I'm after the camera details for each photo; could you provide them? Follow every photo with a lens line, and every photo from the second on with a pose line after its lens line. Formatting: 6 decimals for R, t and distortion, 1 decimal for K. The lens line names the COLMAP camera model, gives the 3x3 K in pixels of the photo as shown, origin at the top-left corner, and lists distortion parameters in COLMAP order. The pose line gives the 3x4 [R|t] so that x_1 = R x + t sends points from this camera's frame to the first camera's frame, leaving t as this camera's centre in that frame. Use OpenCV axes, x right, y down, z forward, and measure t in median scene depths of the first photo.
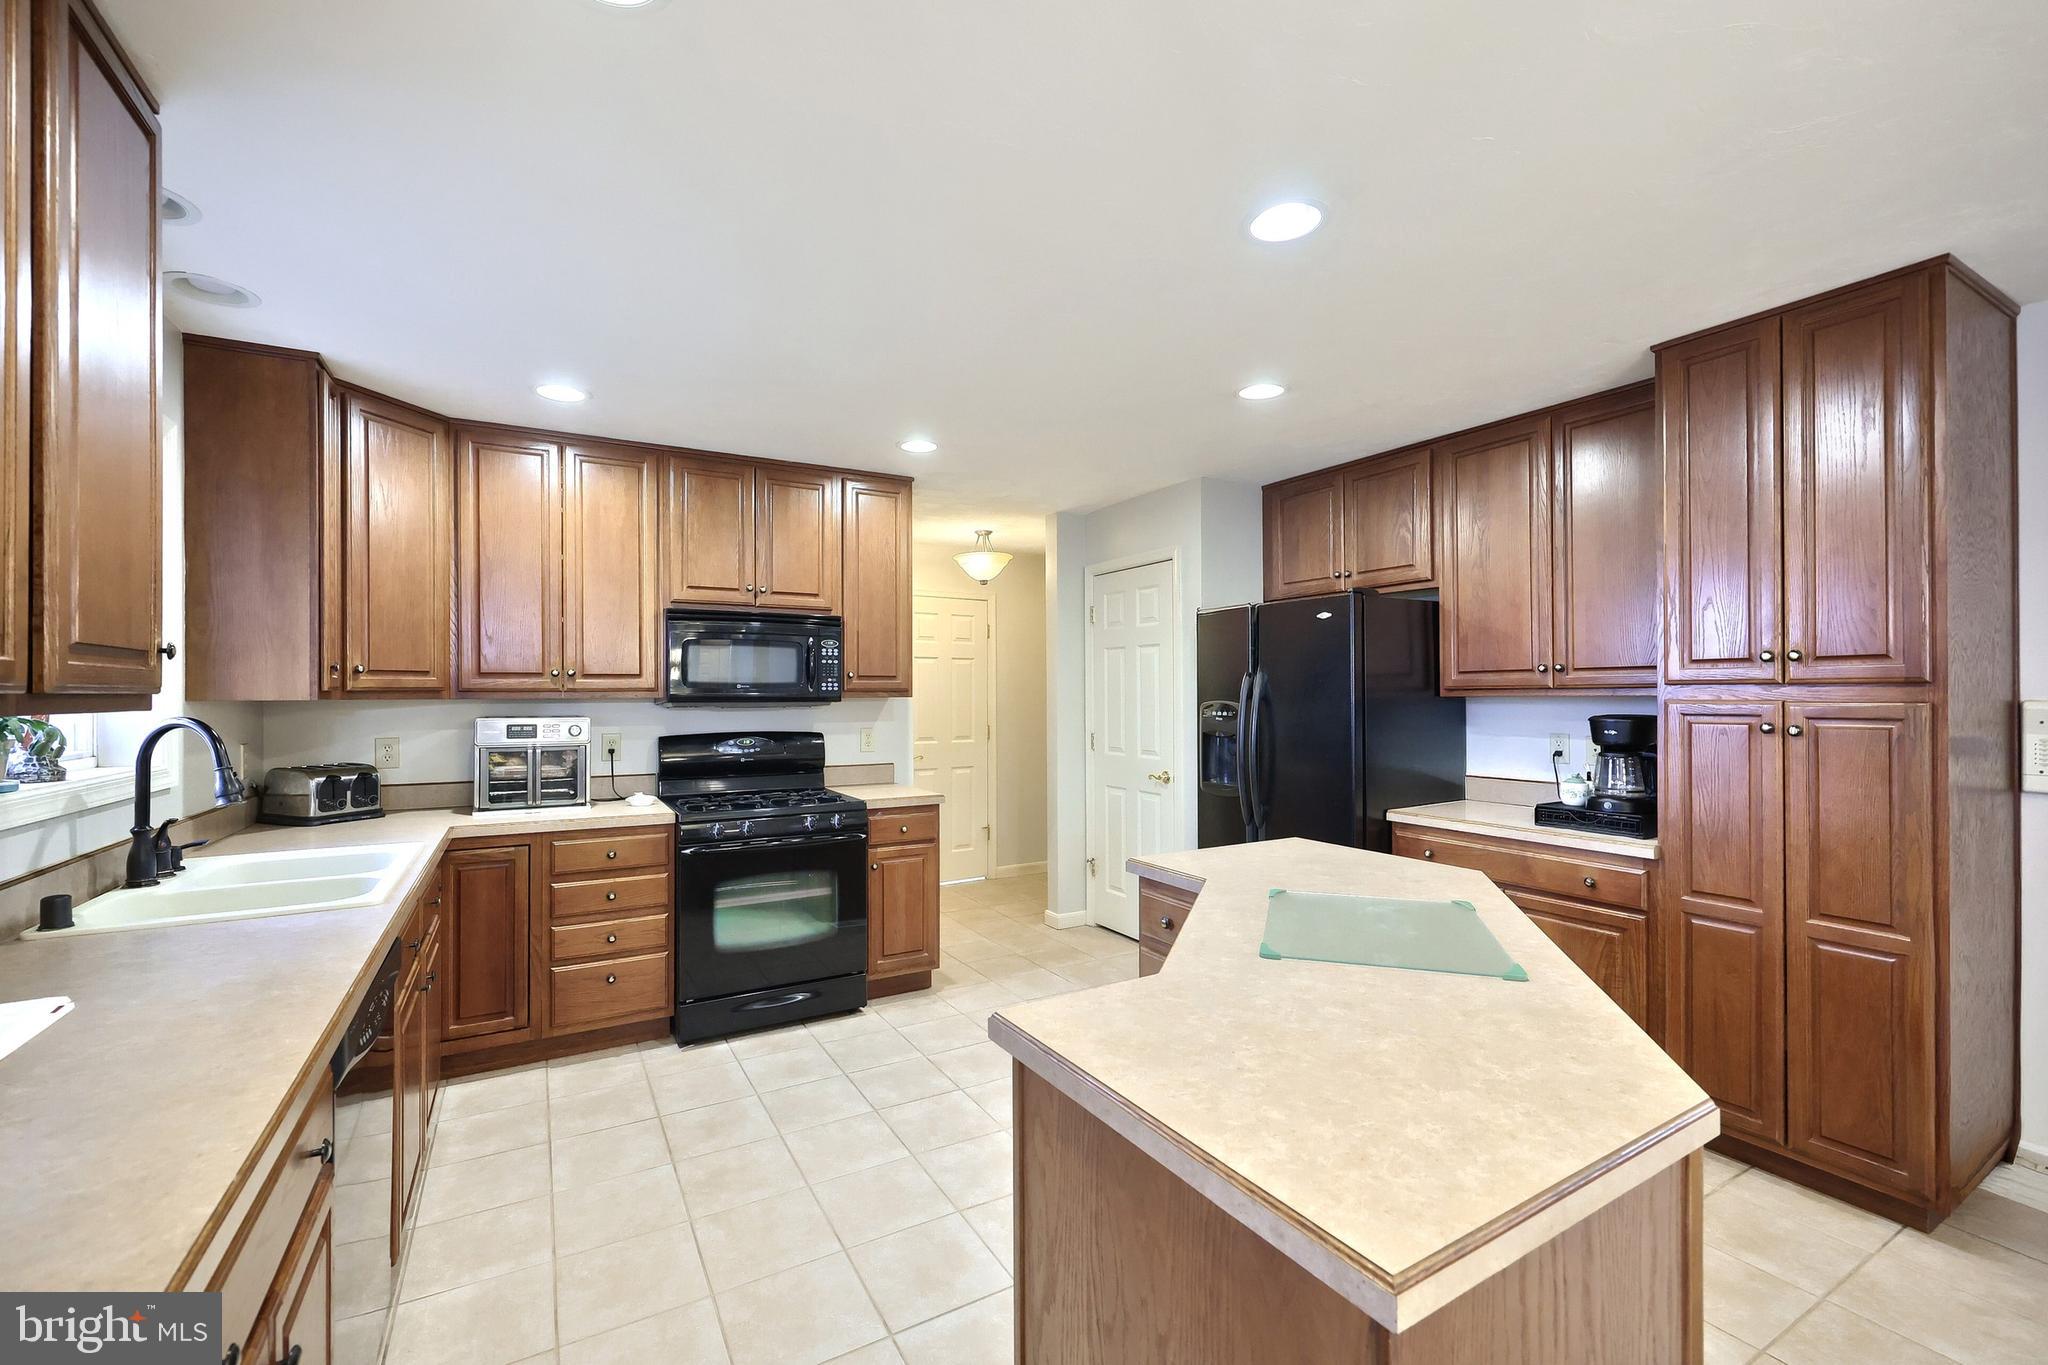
lens RADIAL K [[856.7, 0, 997.0], [0, 856.7, 690.0], [0, 0, 1]] dist [0.001598, 0.001342]
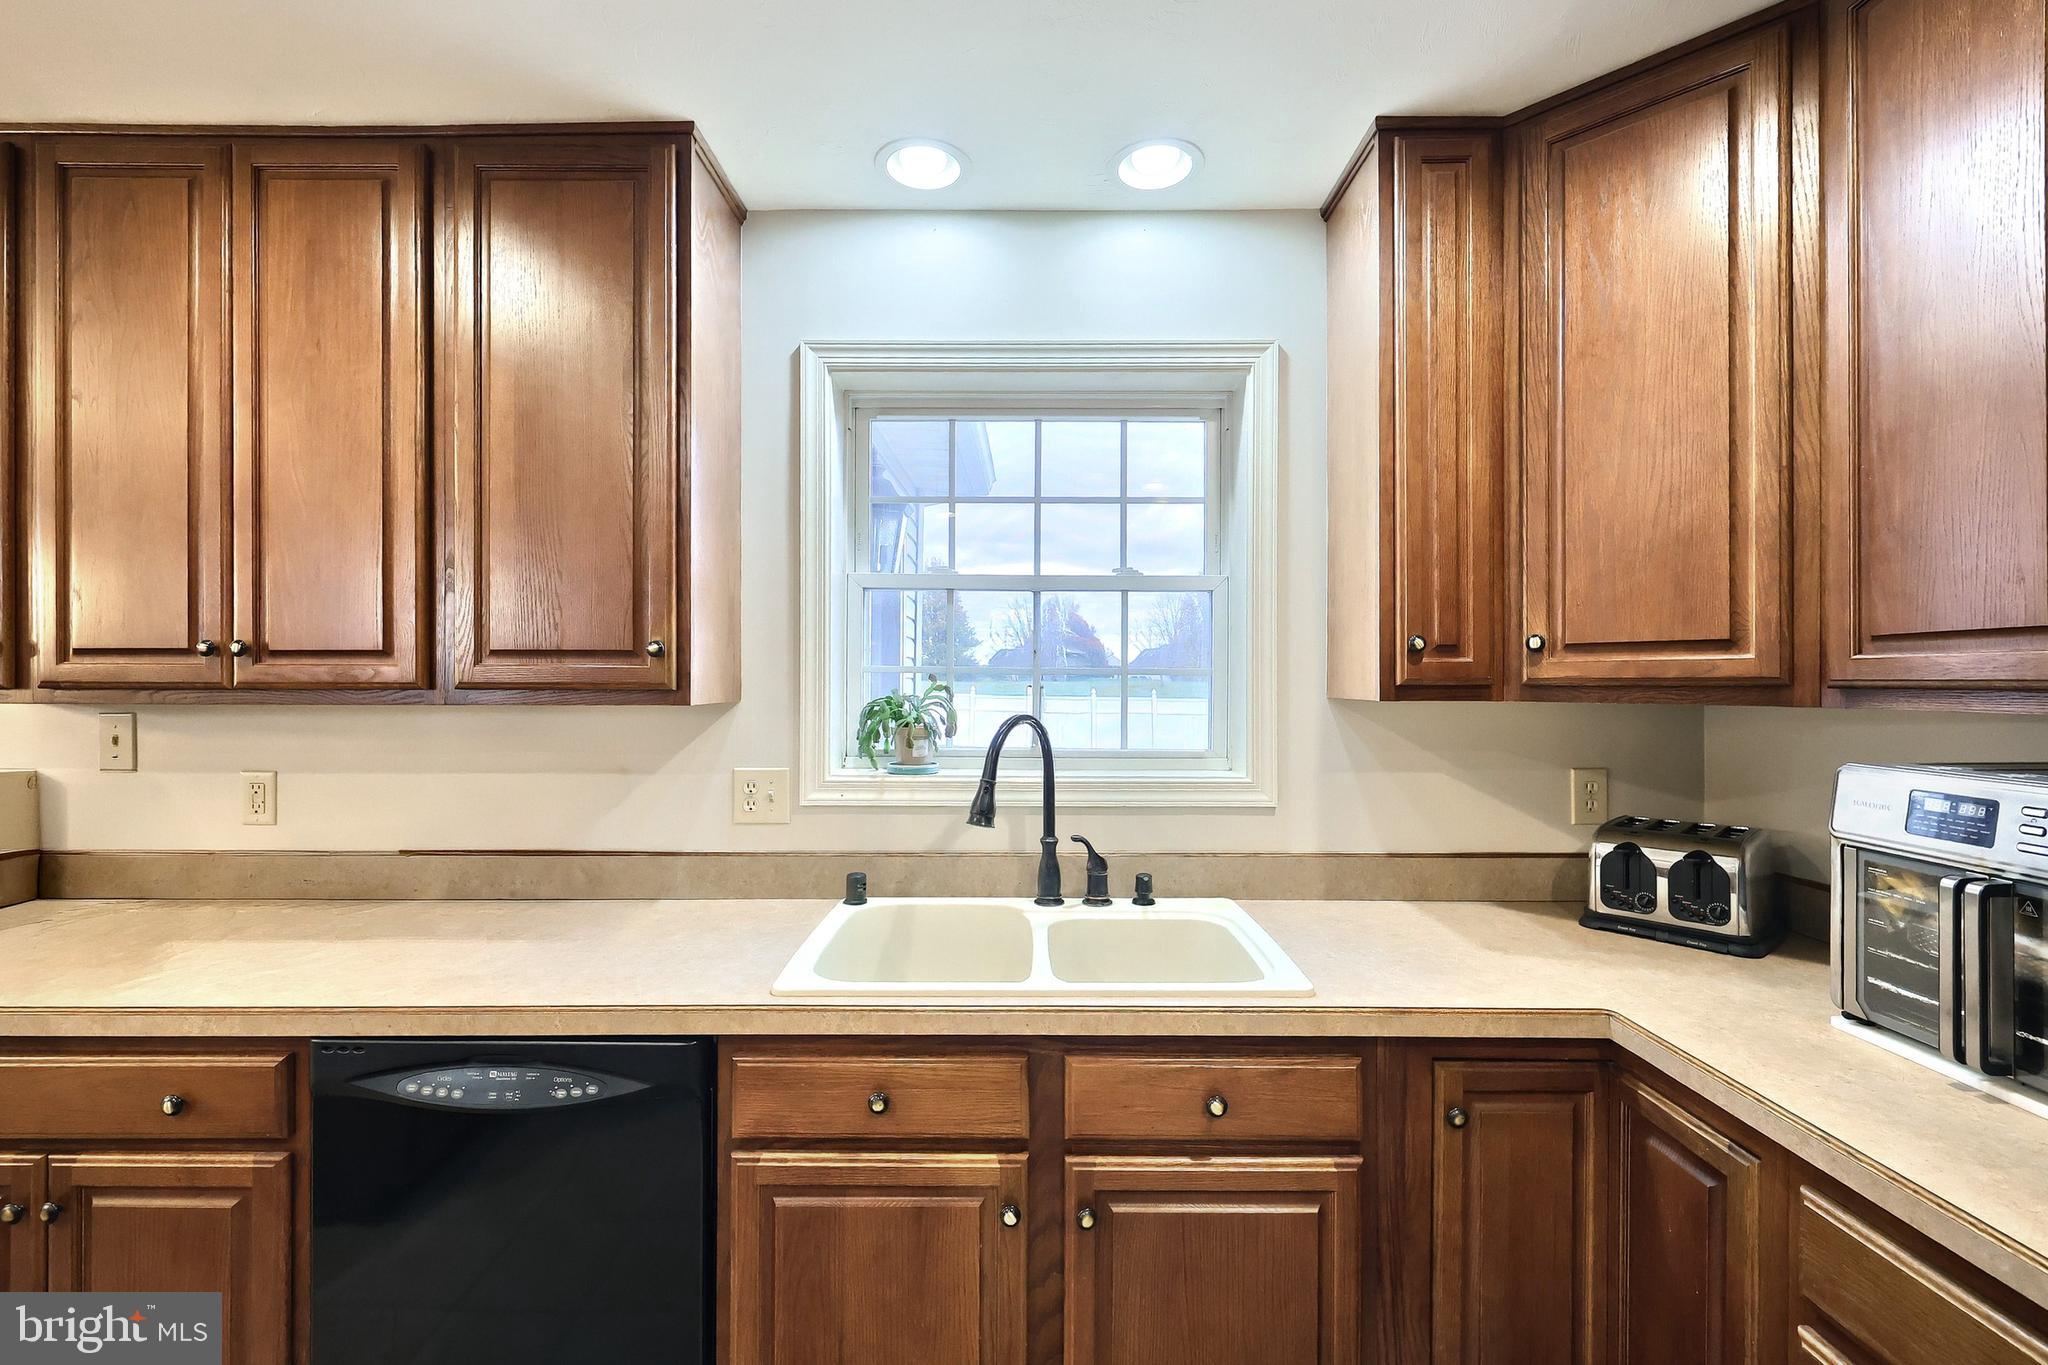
lens RADIAL K [[856.7, 0, 1034.6], [0, 856.7, 688.8], [0, 0, 1]] dist [0.001598, 0.001342]
pose [[-0.493887, 0.004798, -0.869513, -0.119627], [0.001017, 0.999987, 0.004940, 0.000009], [0.869525, 0.001556, -0.493886, 0.852529]]
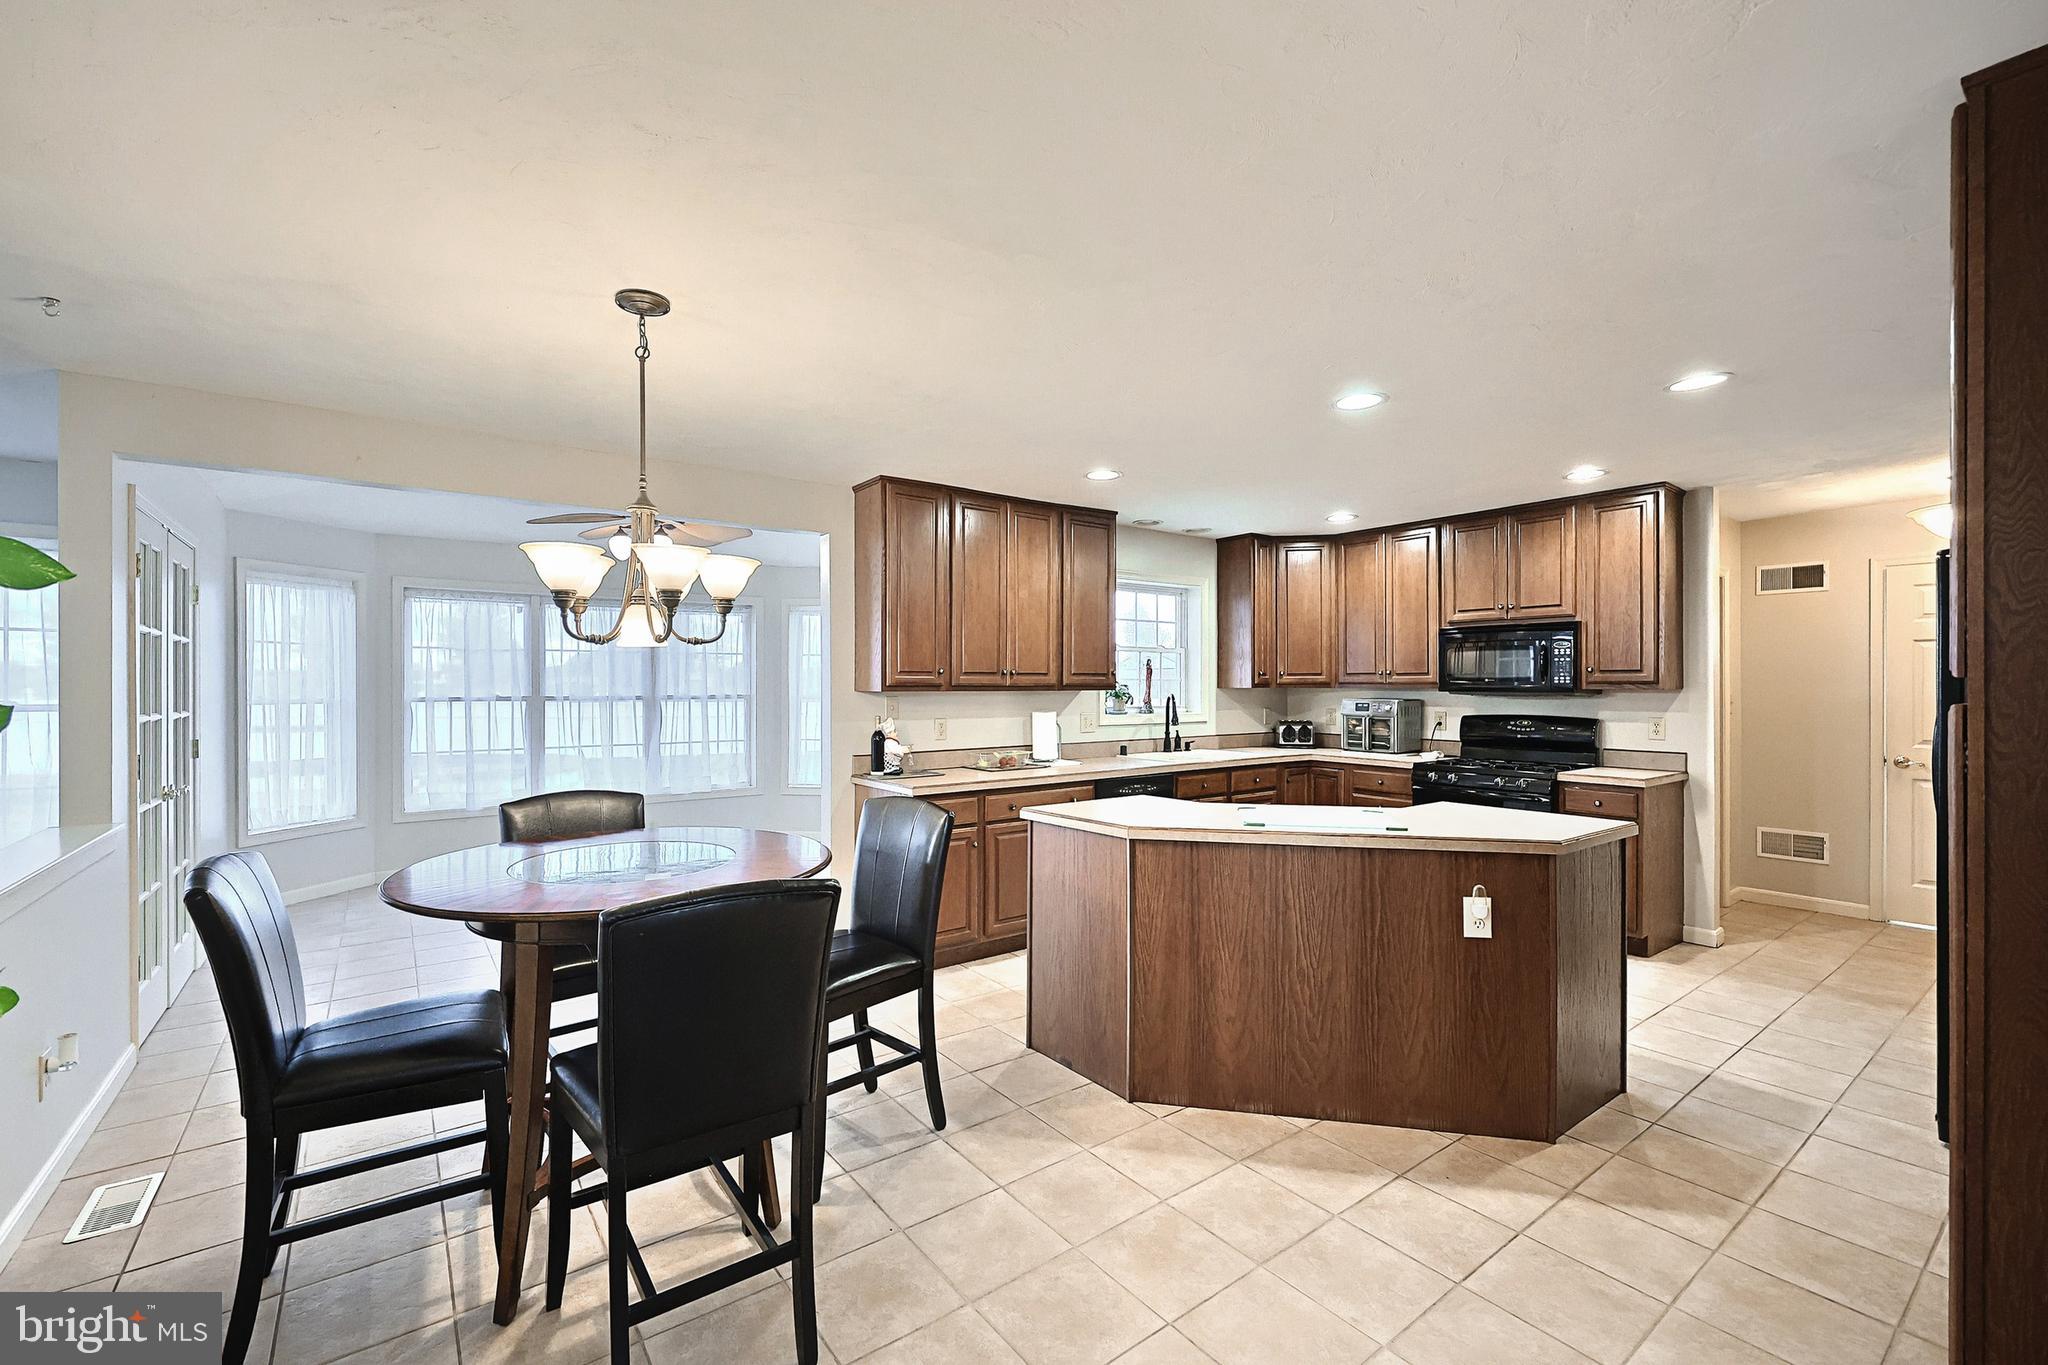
lens RADIAL K [[856.7, 0, 1020.3], [0, 856.7, 690.8], [0, 0, 1]] dist [0.001598, 0.001342]
pose [[0.126684, 0.007578, -0.991914, 1.055455], [0.003928, 0.999959, 0.008141, -0.001514], [0.991935, -0.004928, 0.126649, 0.096317]]
